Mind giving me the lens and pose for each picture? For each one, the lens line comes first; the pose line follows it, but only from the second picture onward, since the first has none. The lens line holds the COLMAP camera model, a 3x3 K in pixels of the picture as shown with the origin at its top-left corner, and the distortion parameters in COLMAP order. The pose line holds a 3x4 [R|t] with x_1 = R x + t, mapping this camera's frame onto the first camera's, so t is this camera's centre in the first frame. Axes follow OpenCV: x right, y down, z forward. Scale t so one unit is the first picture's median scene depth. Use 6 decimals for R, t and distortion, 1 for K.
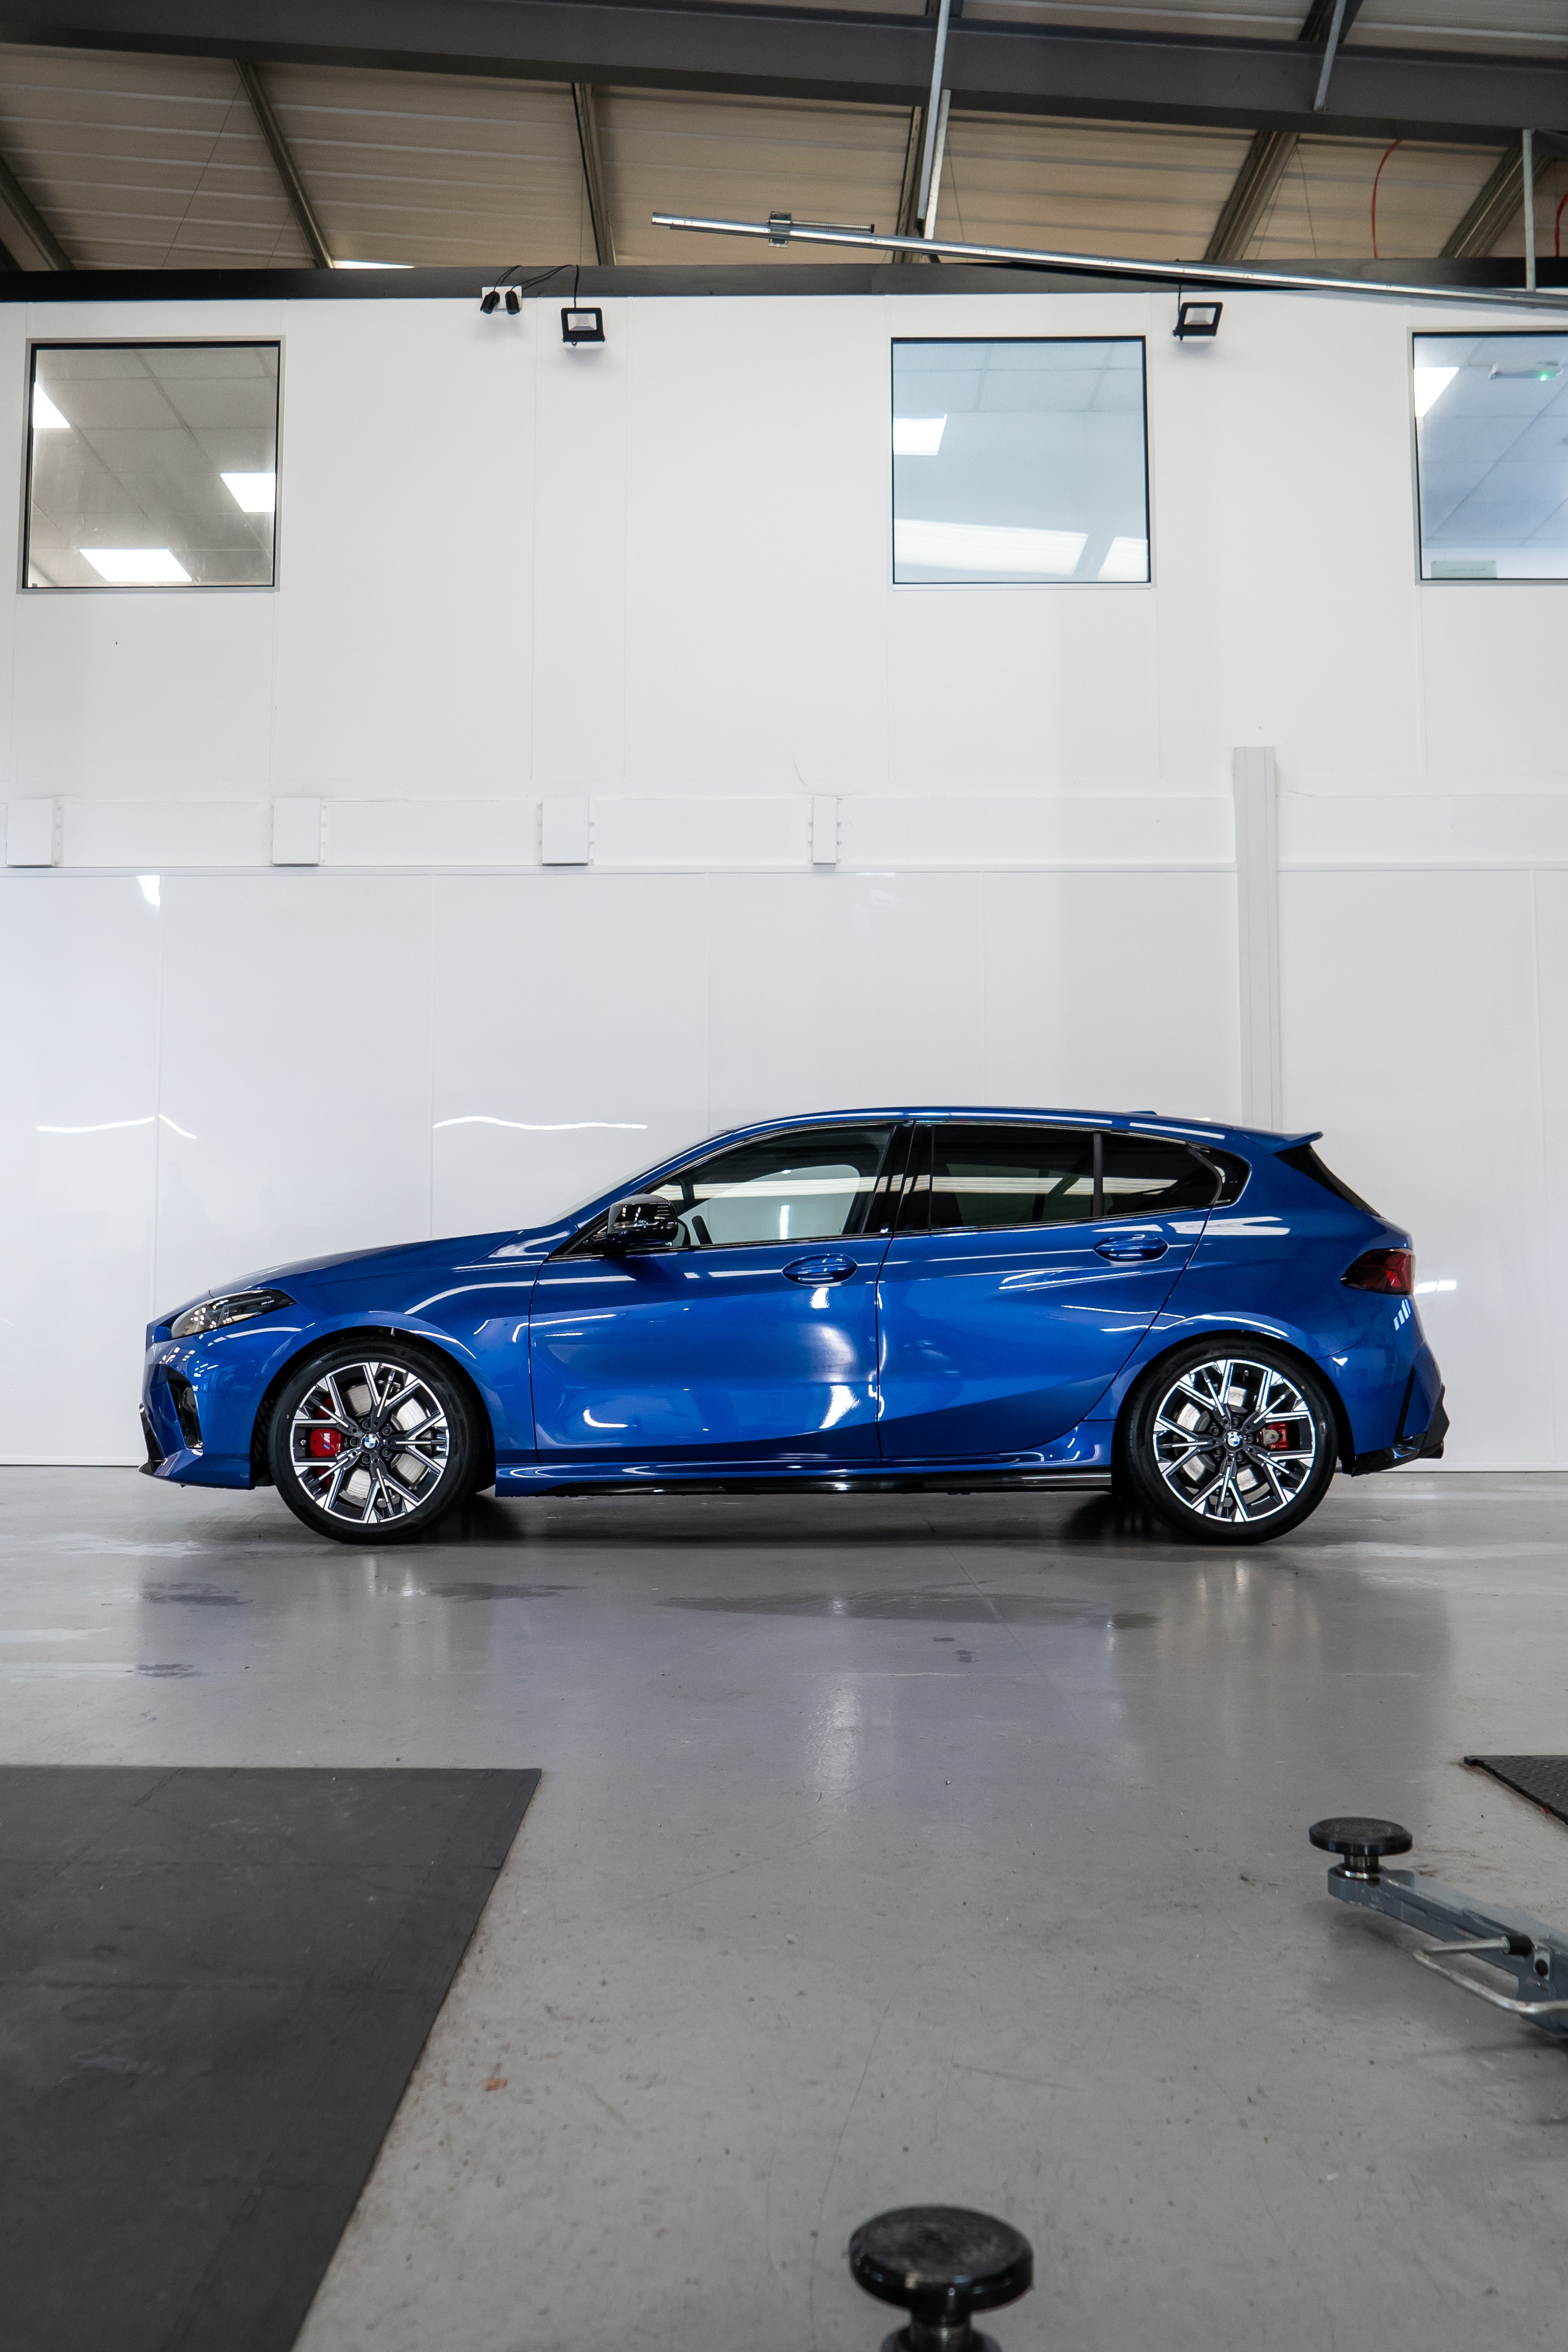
lens RADIAL K [[2129.0, 0, 772.2], [0, 2129.0, 1116.4], [0, 0, 1]] dist [-0.016439, 0.004255]
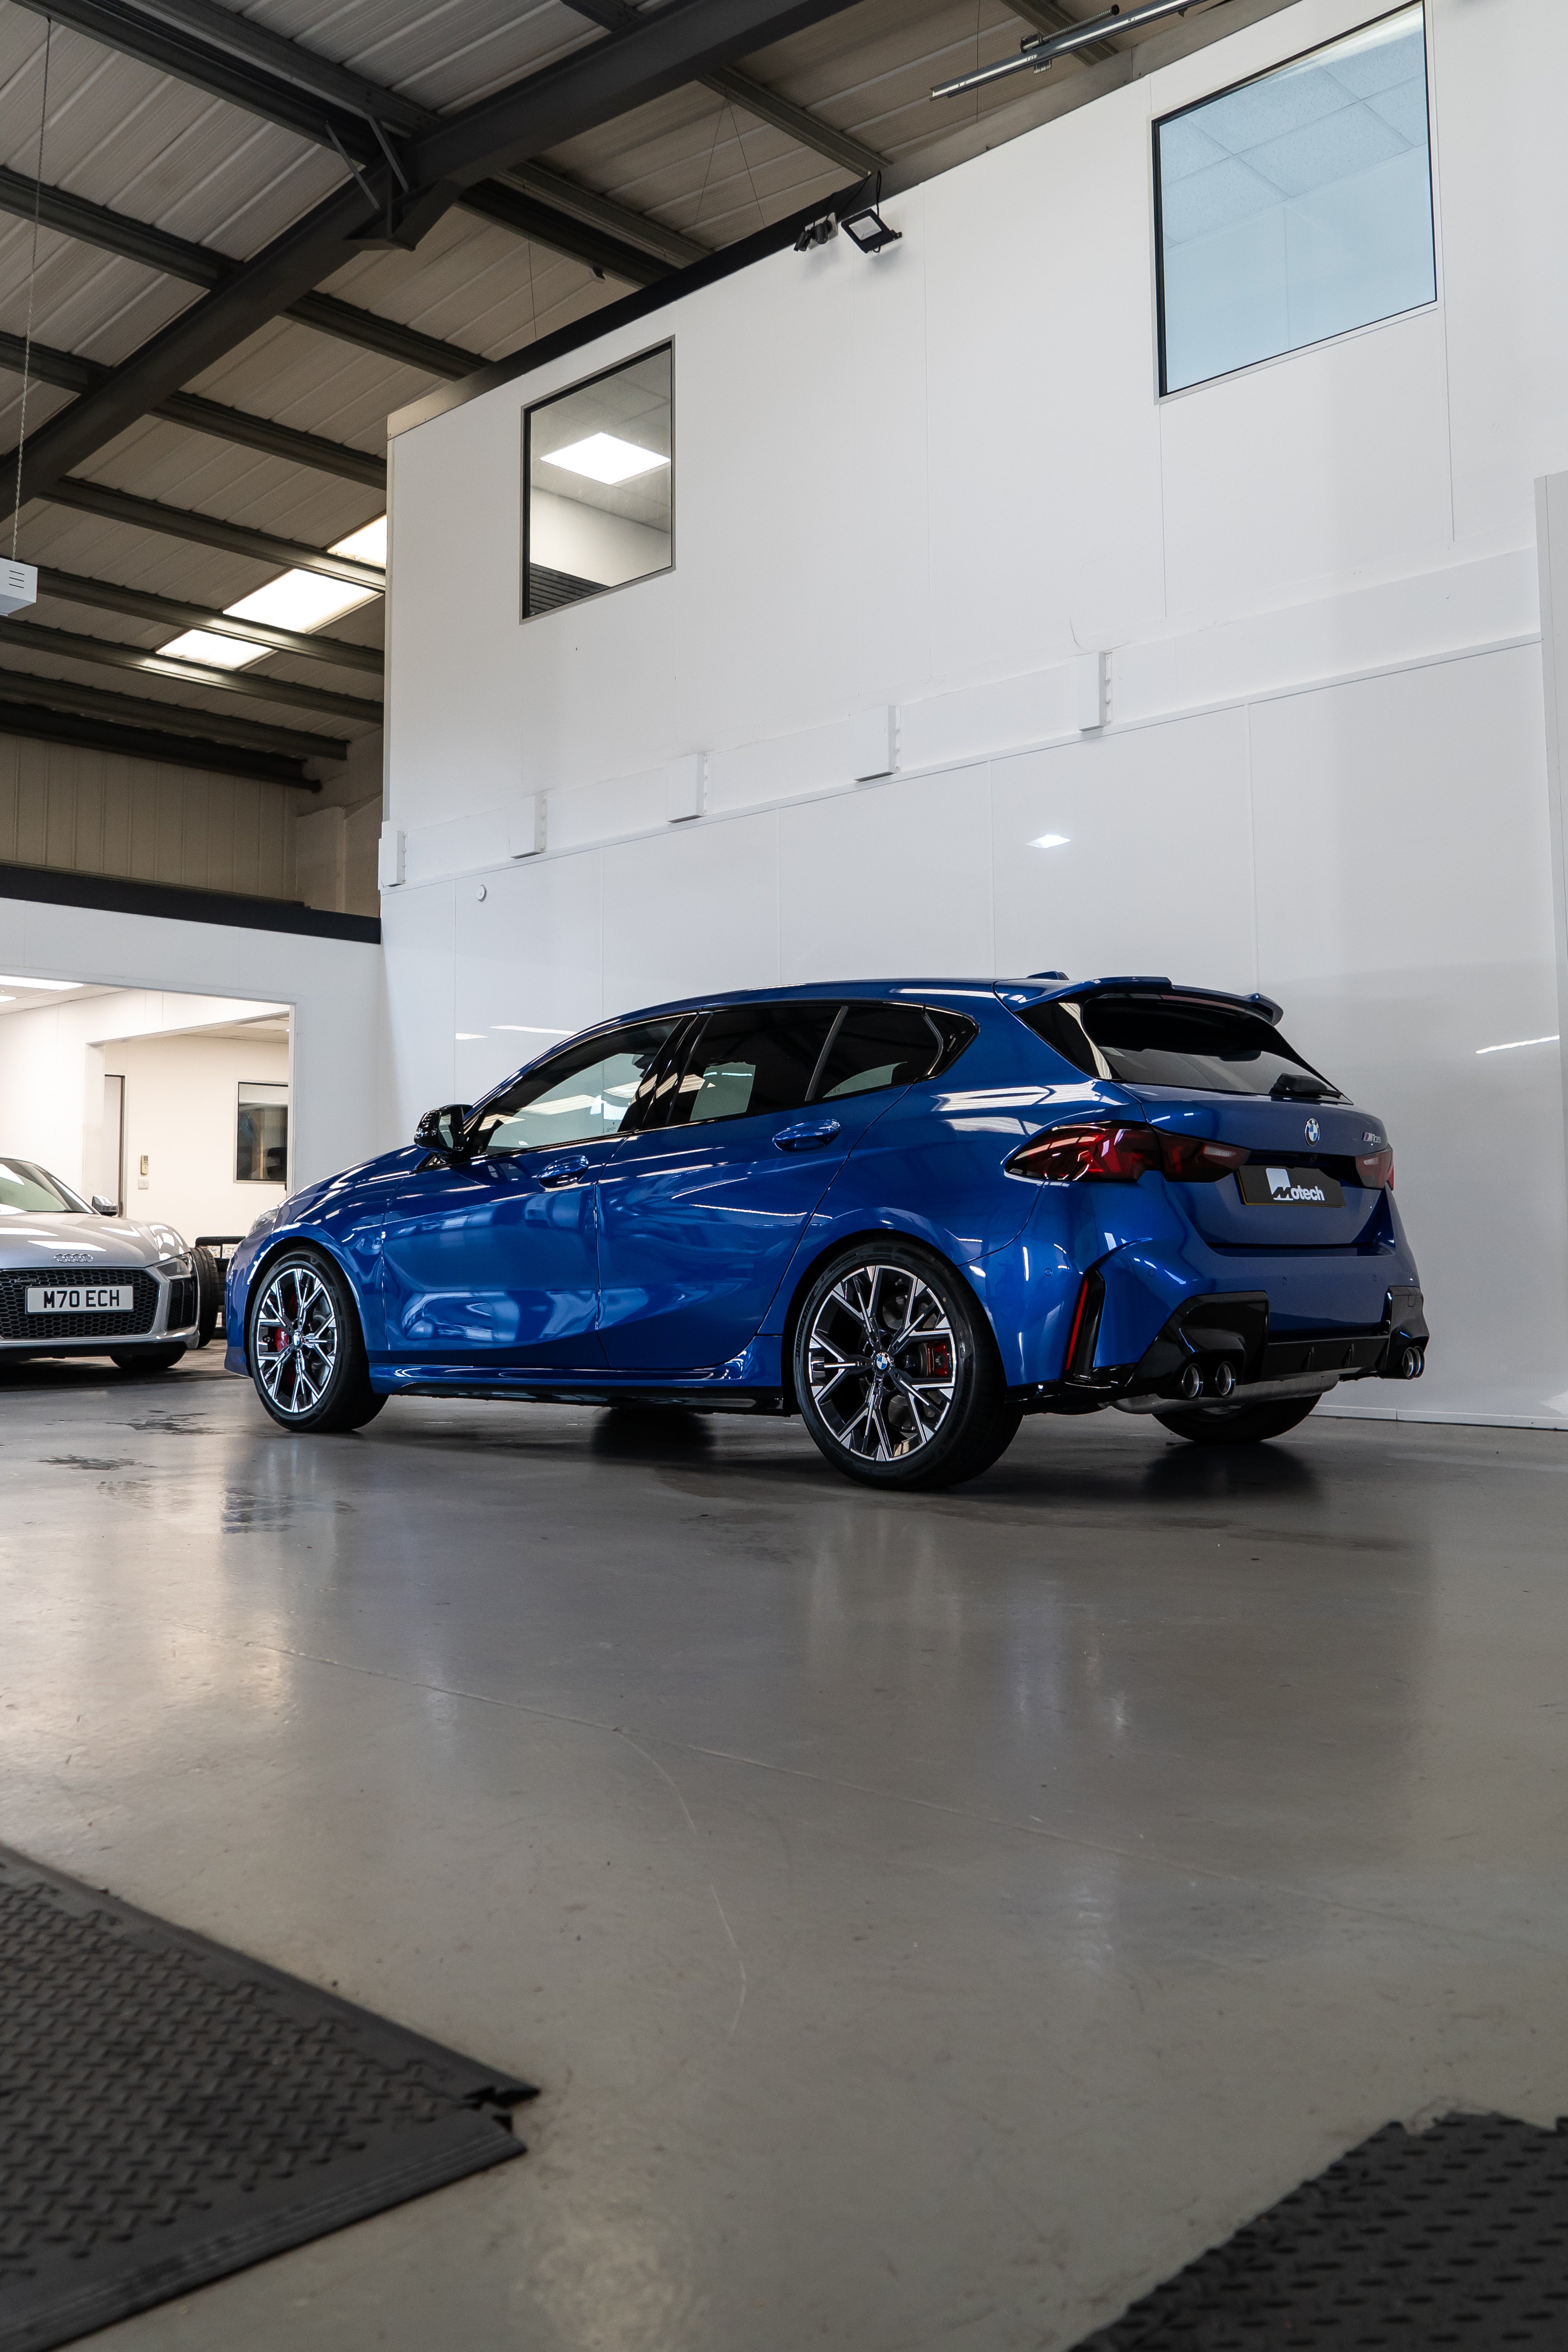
lens RADIAL K [[2047.5, 0, 783.2], [0, 2047.5, 1061.5], [0, 0, 1]] dist [-0.001253, -0.003004]
pose [[0.719489, -0.070050, -0.690962, 0.743656], [0.068616, 0.997202, -0.029648, 0.055754], [0.691106, -0.026080, 0.722282, 0.395895]]
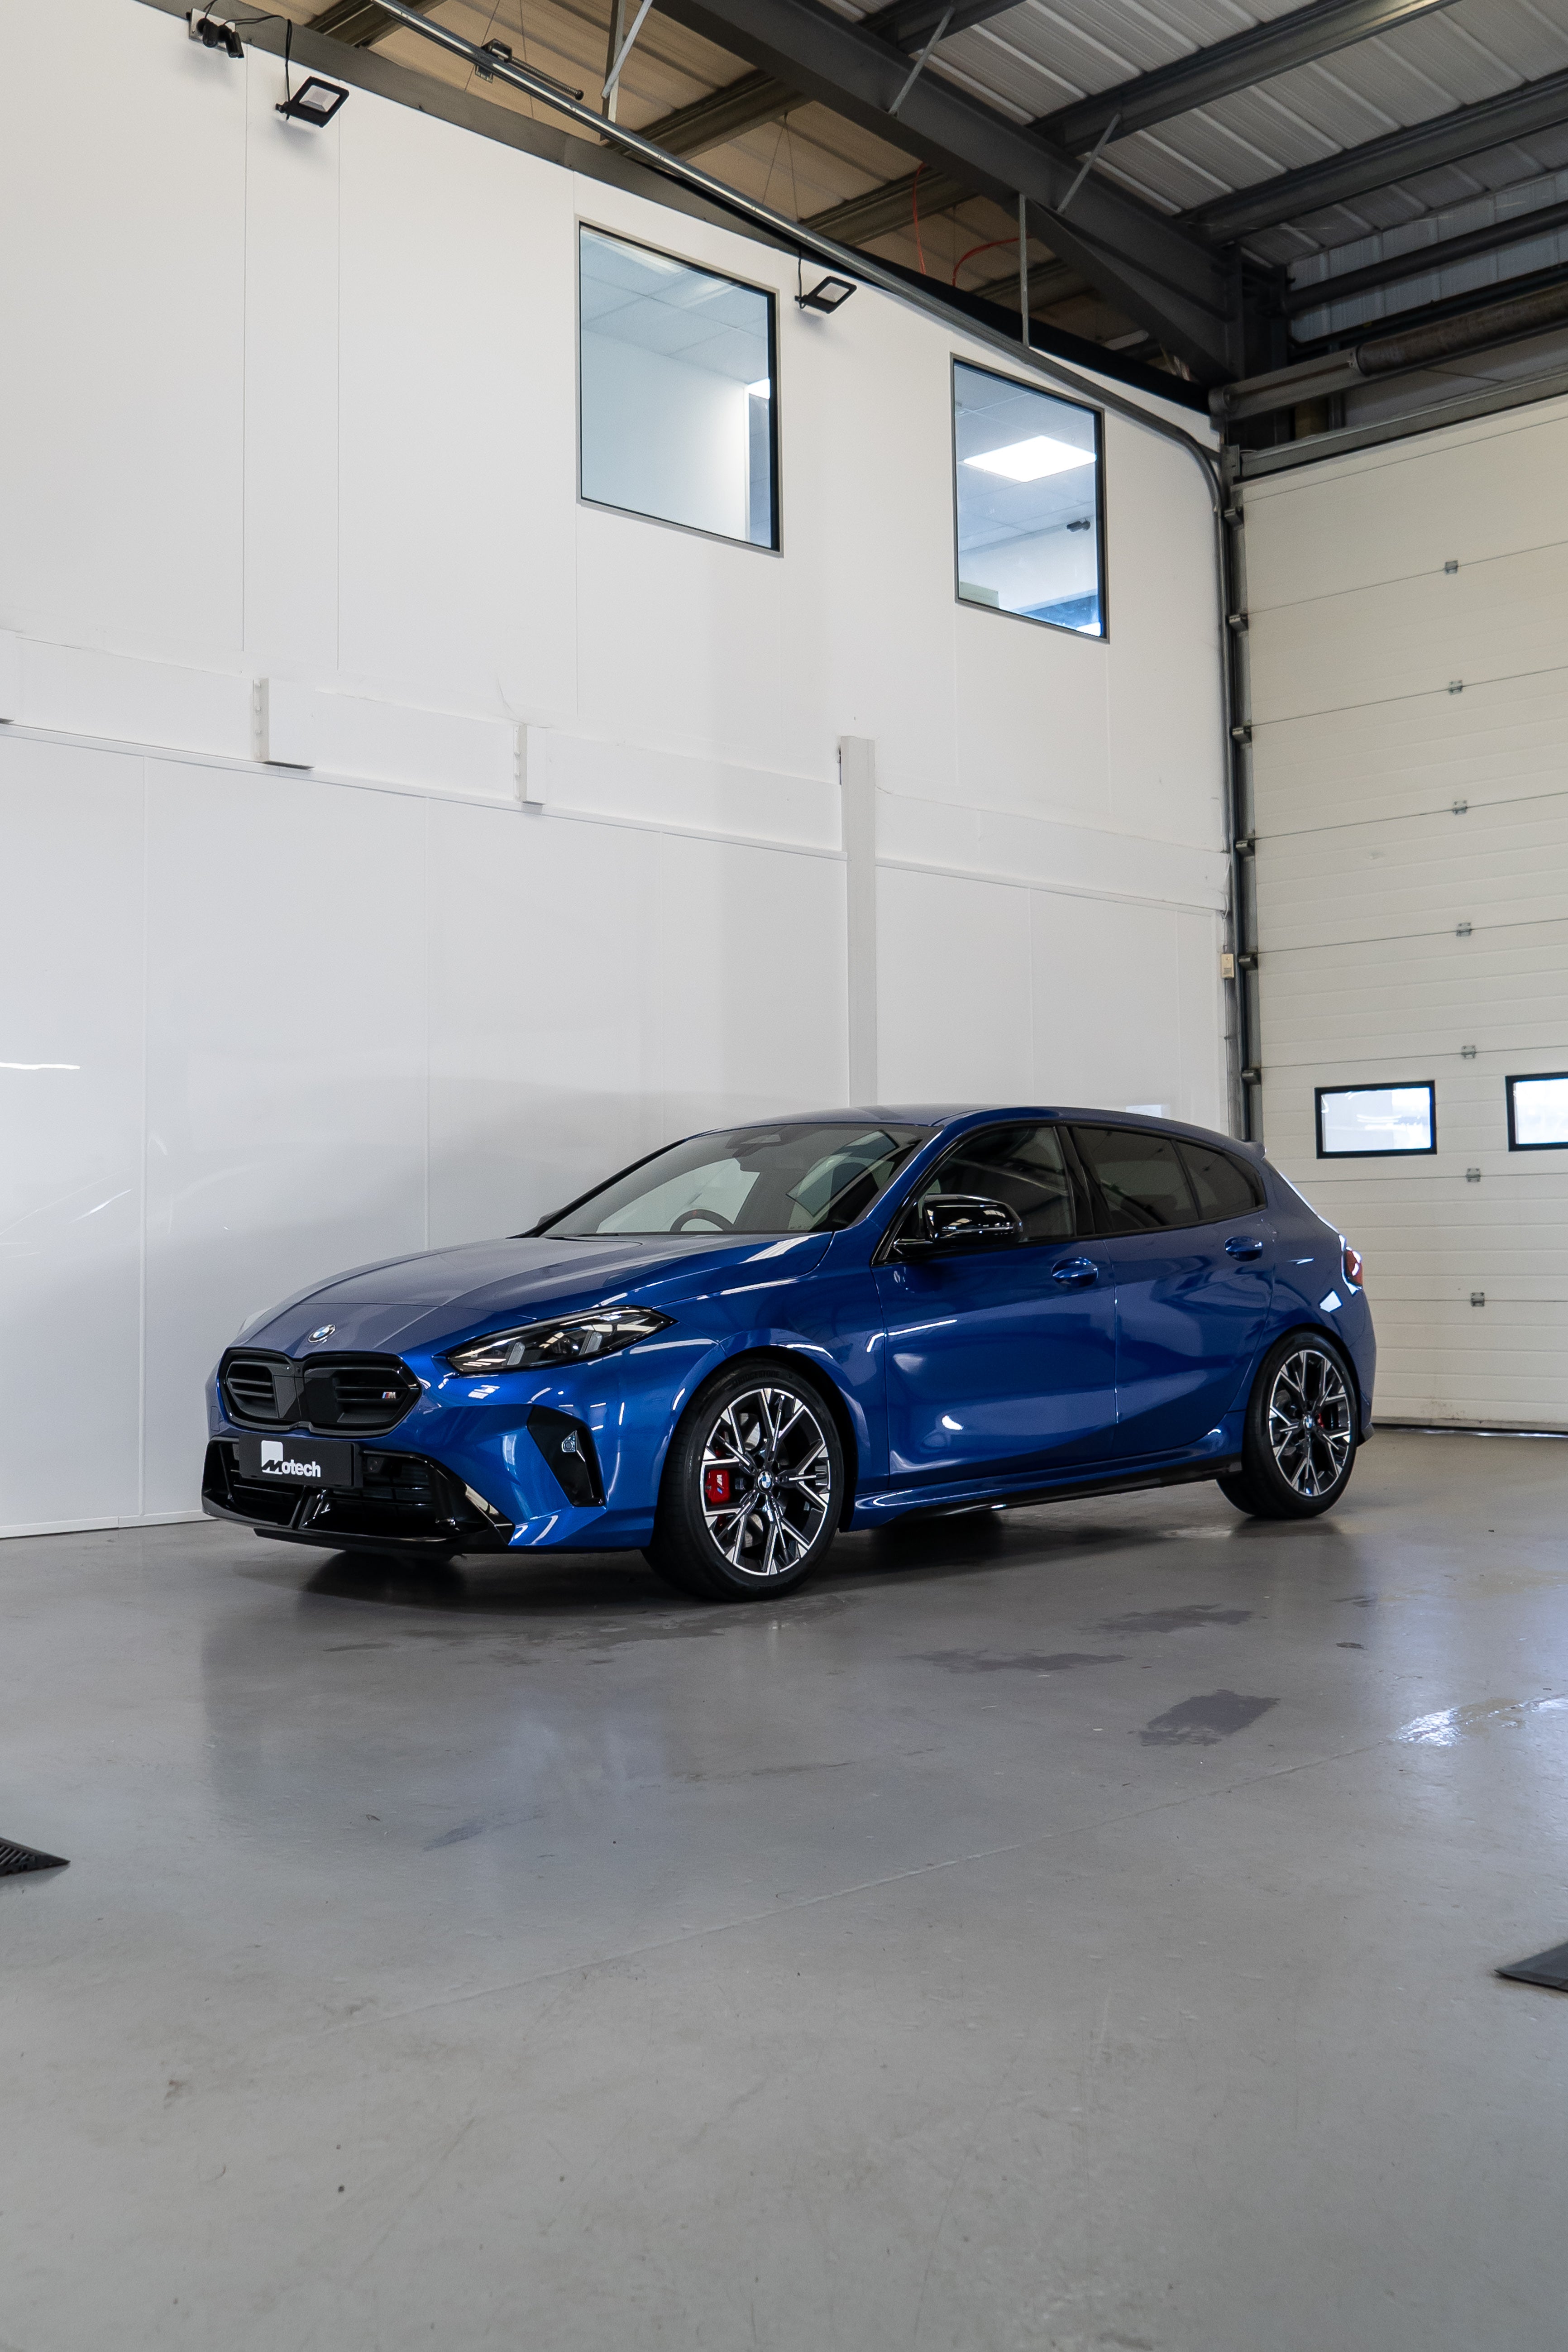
lens RADIAL K [[2476.5, 0, 781.8], [0, 2476.5, 1055.2], [0, 0, 1]] dist [0.004400, -0.010915]
pose [[0.699754, 0.049361, 0.712677, -0.897677], [-0.051024, 0.998516, -0.019060, -0.000355], [-0.712560, -0.023026, 0.701234, 0.291965]]
